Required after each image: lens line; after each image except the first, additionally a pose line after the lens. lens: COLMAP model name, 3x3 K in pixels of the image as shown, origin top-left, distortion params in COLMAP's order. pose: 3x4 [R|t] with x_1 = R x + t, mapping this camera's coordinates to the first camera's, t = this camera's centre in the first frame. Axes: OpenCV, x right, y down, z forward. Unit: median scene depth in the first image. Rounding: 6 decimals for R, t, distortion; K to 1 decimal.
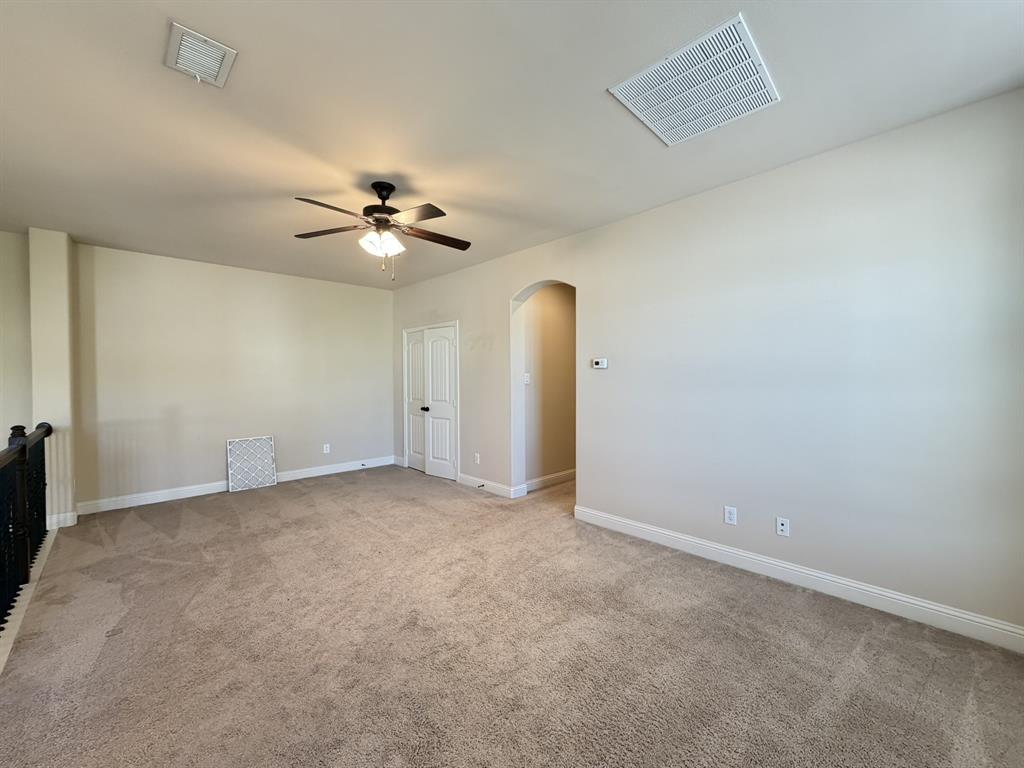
lens RADIAL K [[407.7, 0, 509.9], [0, 407.7, 381.9], [0, 0, 1]] dist [-0.000732, -0.000041]
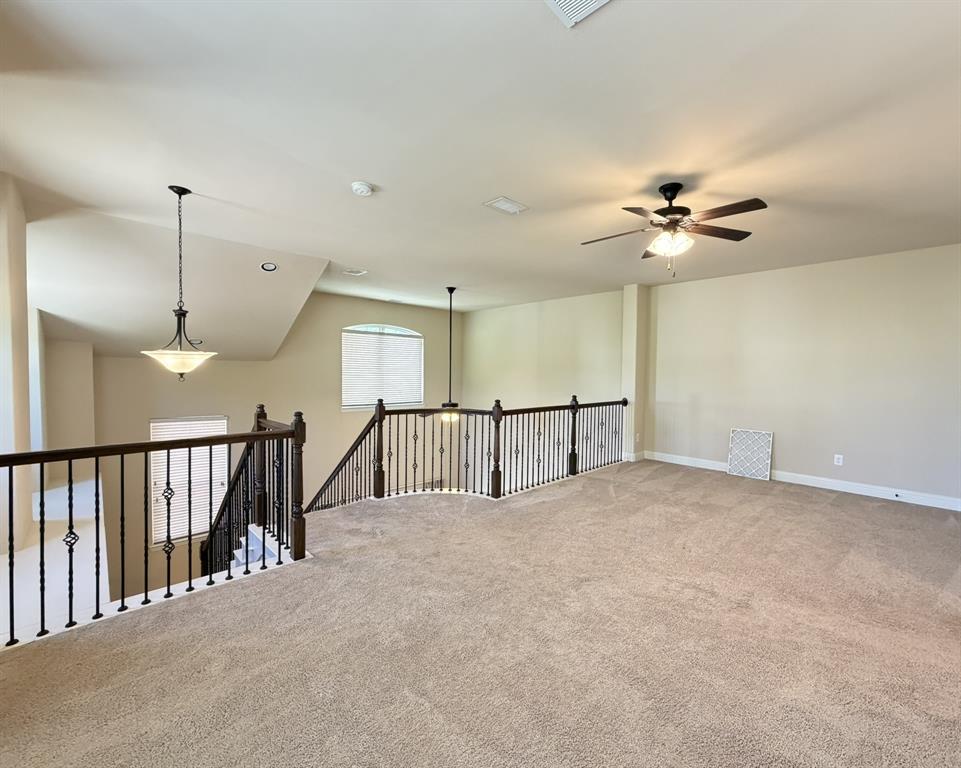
lens RADIAL K [[433.9, 0, 534.7], [0, 433.9, 385.8], [0, 0, 1]] dist [0.004465, 0.000486]
pose [[0.050246, 0.041980, -0.997854, 0.628849], [-0.028020, 0.998782, 0.040608, -0.013355], [0.998344, 0.025920, 0.051361, 0.494187]]
